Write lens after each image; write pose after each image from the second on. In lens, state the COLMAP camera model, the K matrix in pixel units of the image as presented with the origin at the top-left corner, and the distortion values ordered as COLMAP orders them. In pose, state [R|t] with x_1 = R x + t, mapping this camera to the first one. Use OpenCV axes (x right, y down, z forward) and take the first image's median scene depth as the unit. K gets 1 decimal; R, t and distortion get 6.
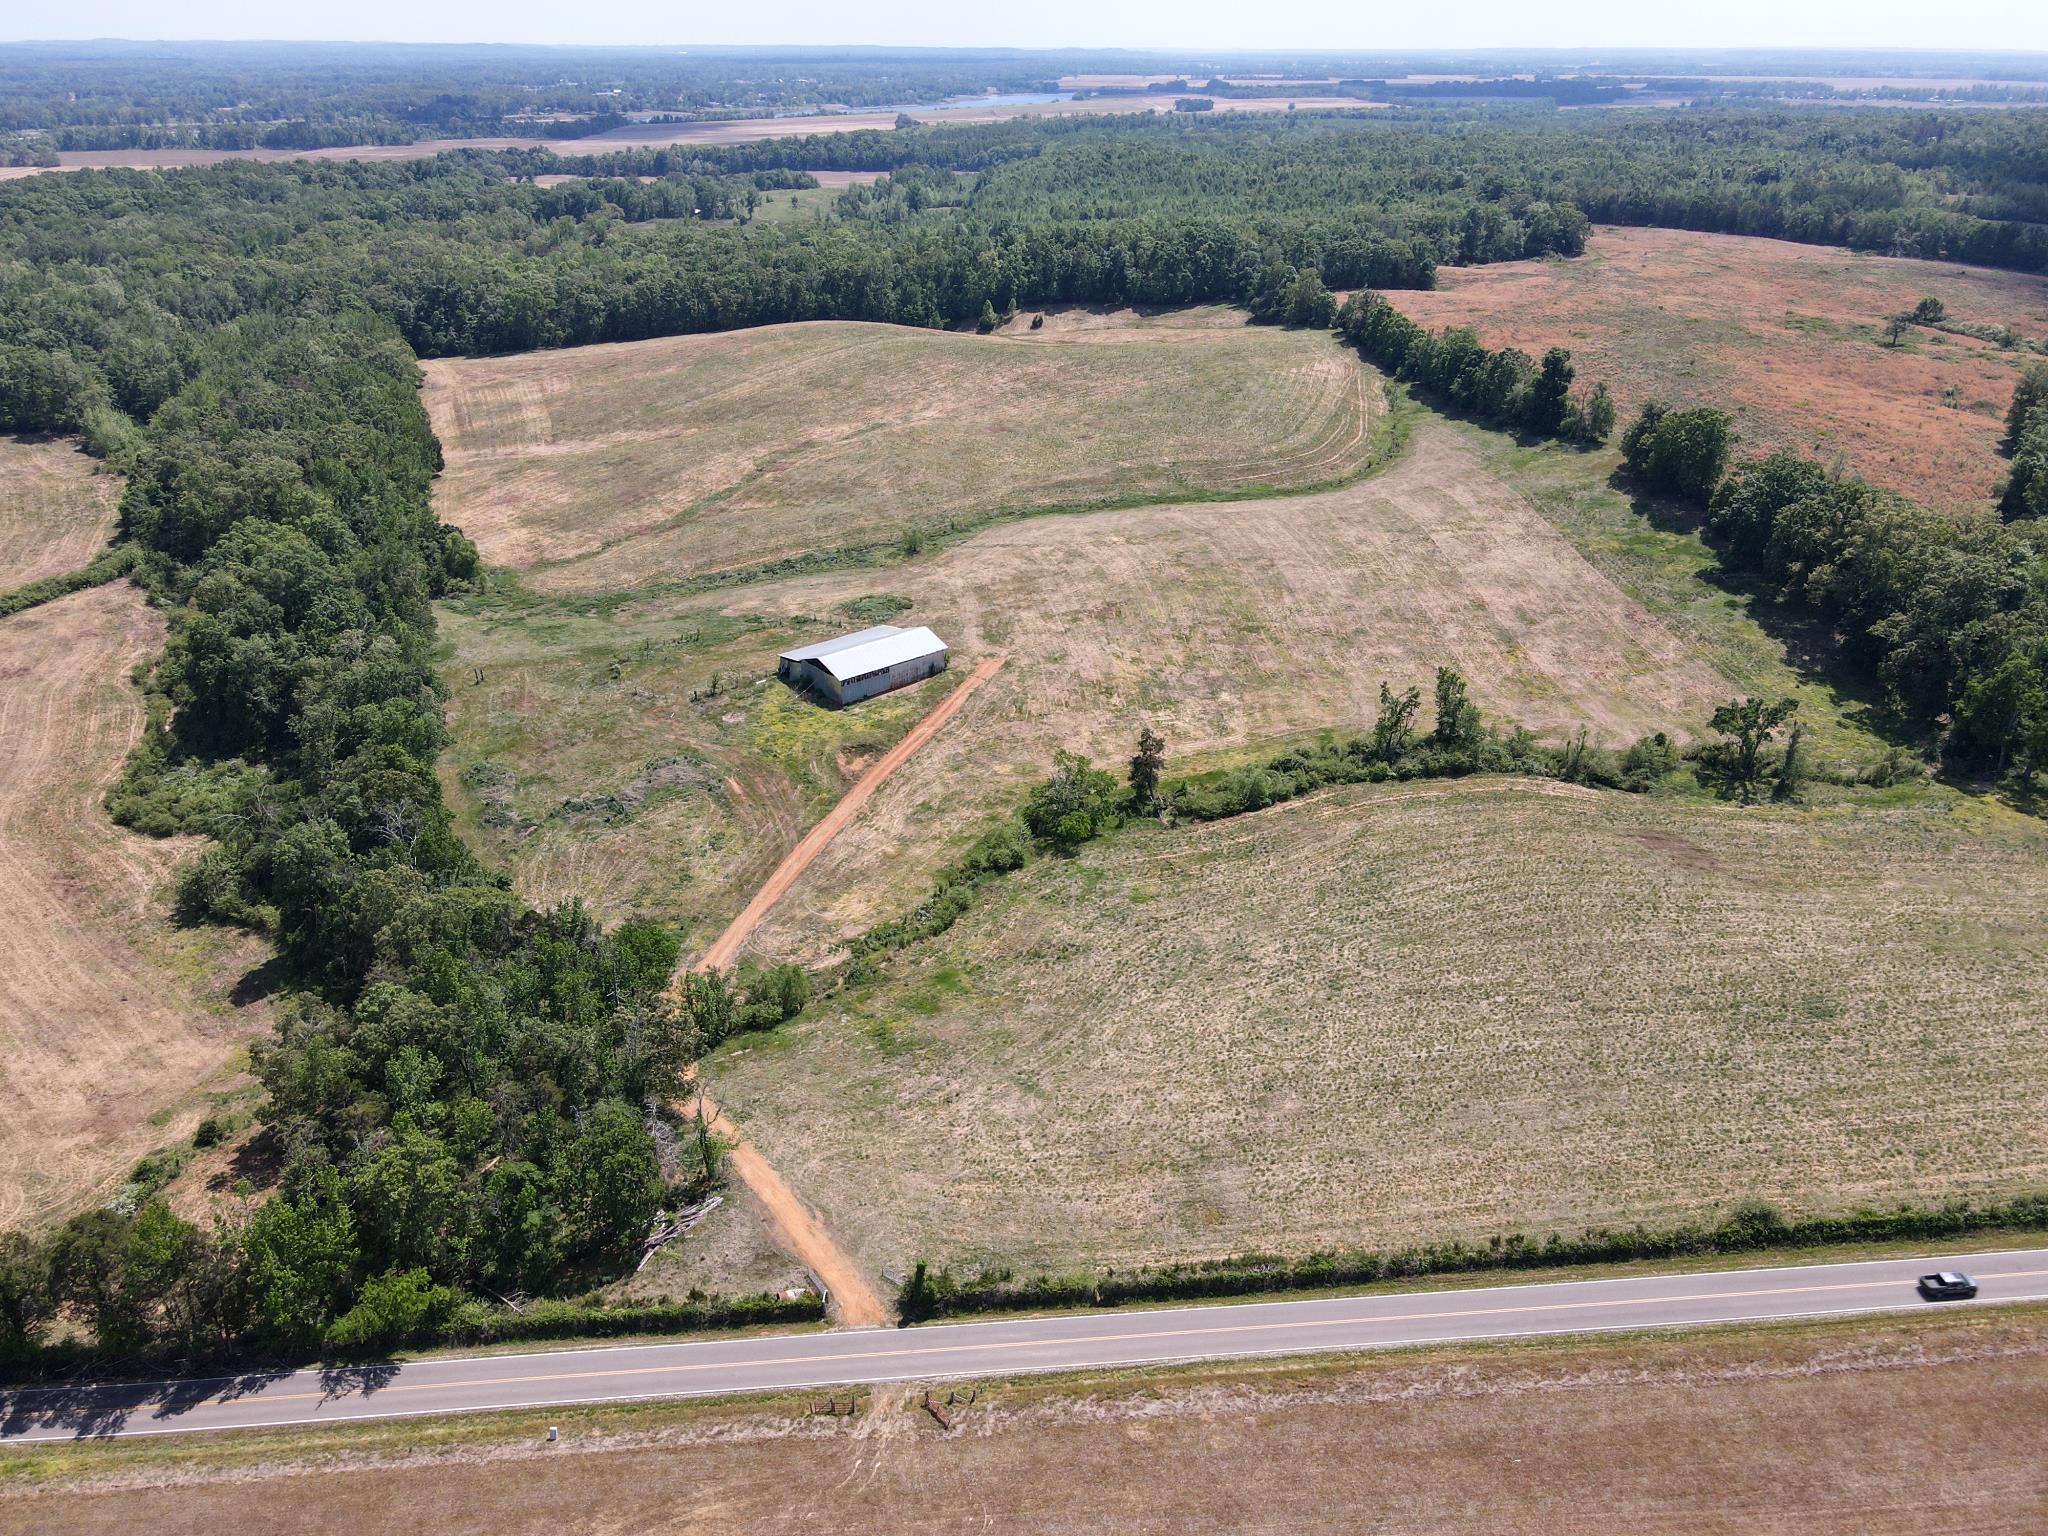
lens RADIAL K [[1570.2, 0, 1024.0], [0, 1570.2, 768.0], [0, 0, 1]] dist [-0.007686, 0.053415]
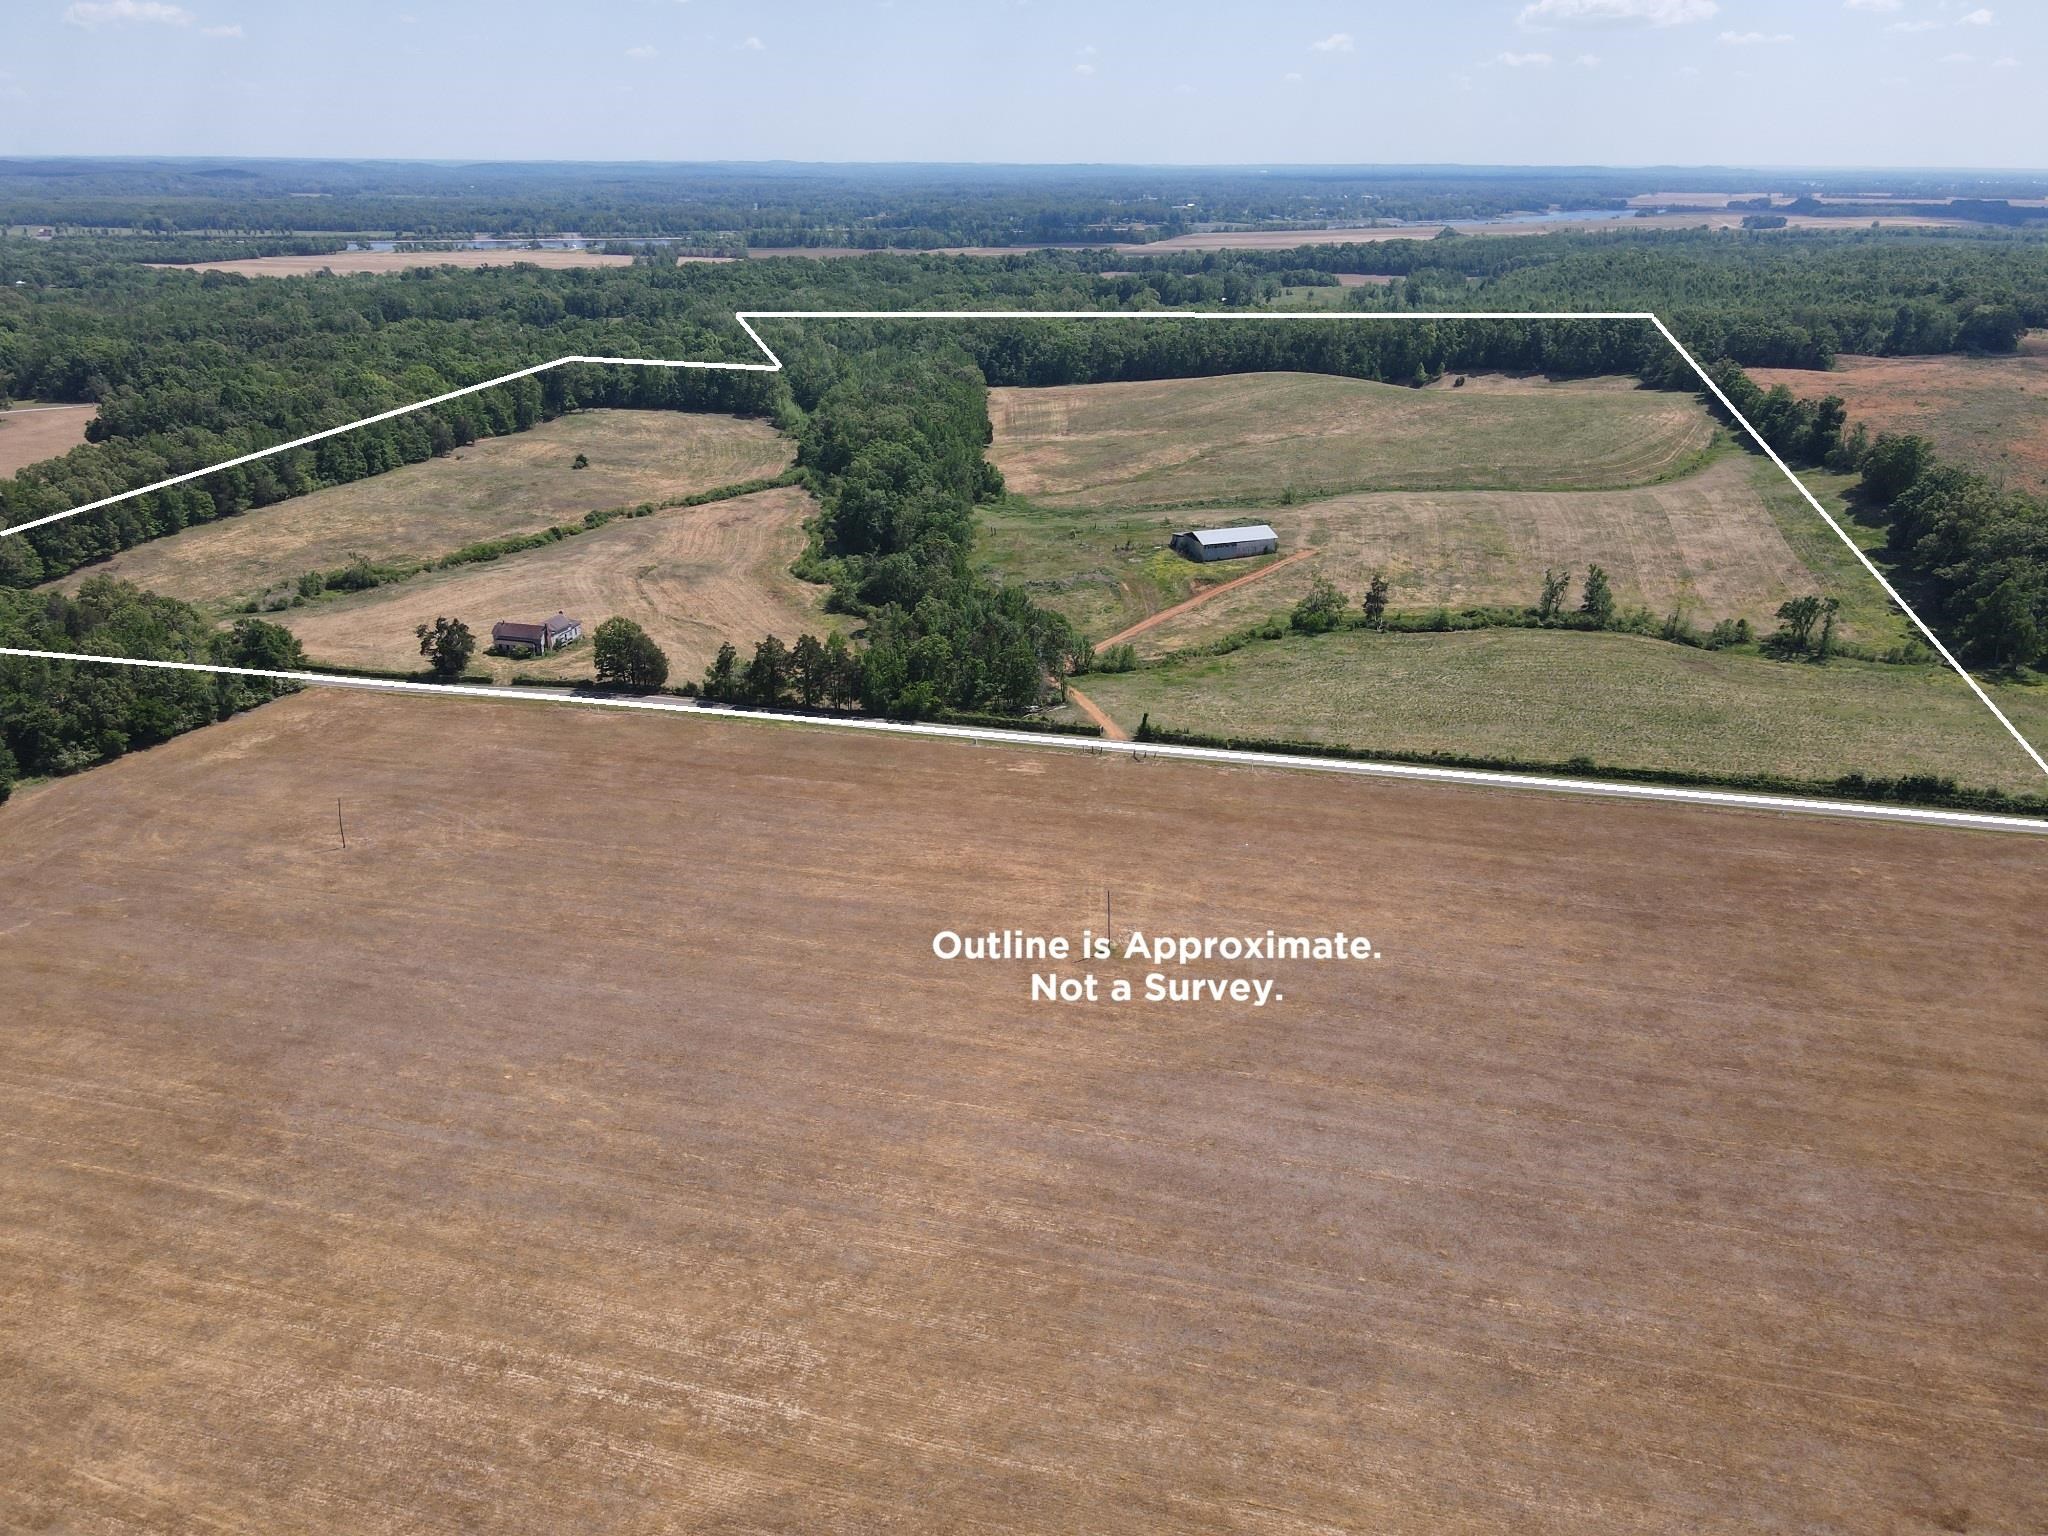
lens RADIAL K [[1570.2, 0, 1024.0], [0, 1570.2, 768.0], [0, 0, 1]] dist [-0.007686, 0.053415]
pose [[0.943032, 0.122195, -0.309448, 0.150398], [-0.141770, 0.989030, -0.041493, 0.167615], [0.300983, 0.083000, 0.950011, -0.361461]]
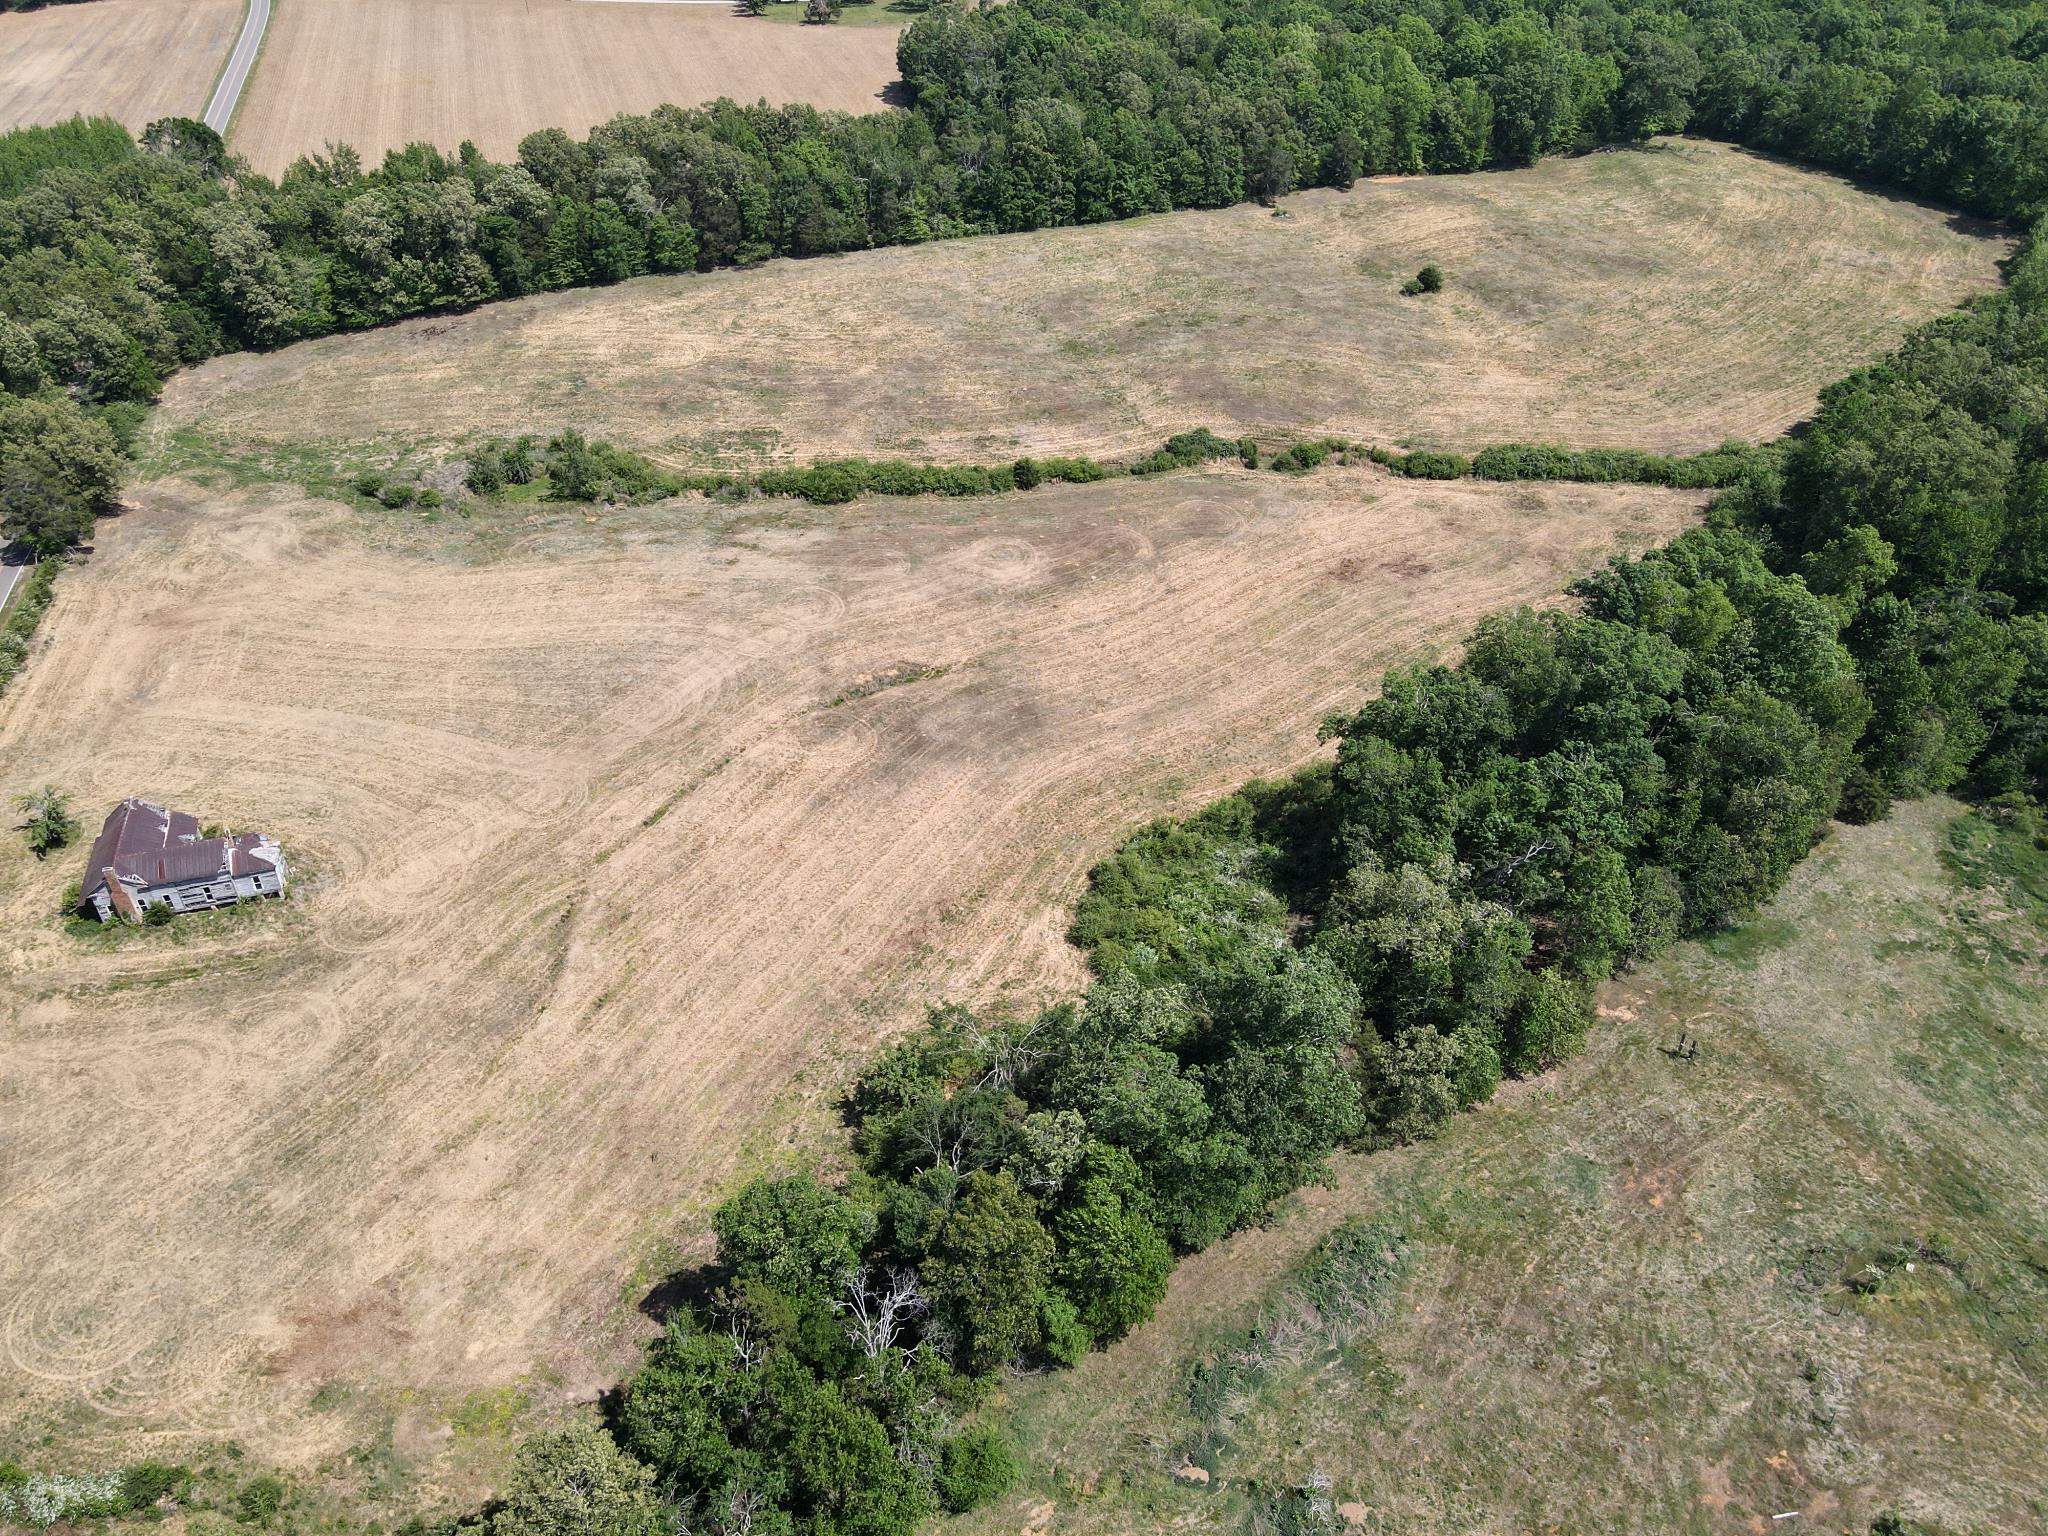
lens RADIAL K [[1570.2, 0, 1024.0], [0, 1570.2, 768.0], [0, 0, 1]] dist [-0.007686, 0.053415]
pose [[0.246185, 0.575391, -0.779947, -0.040705], [-0.397436, 0.793878, 0.460220, -0.183095], [0.883989, 0.196680, 0.424122, 0.396704]]
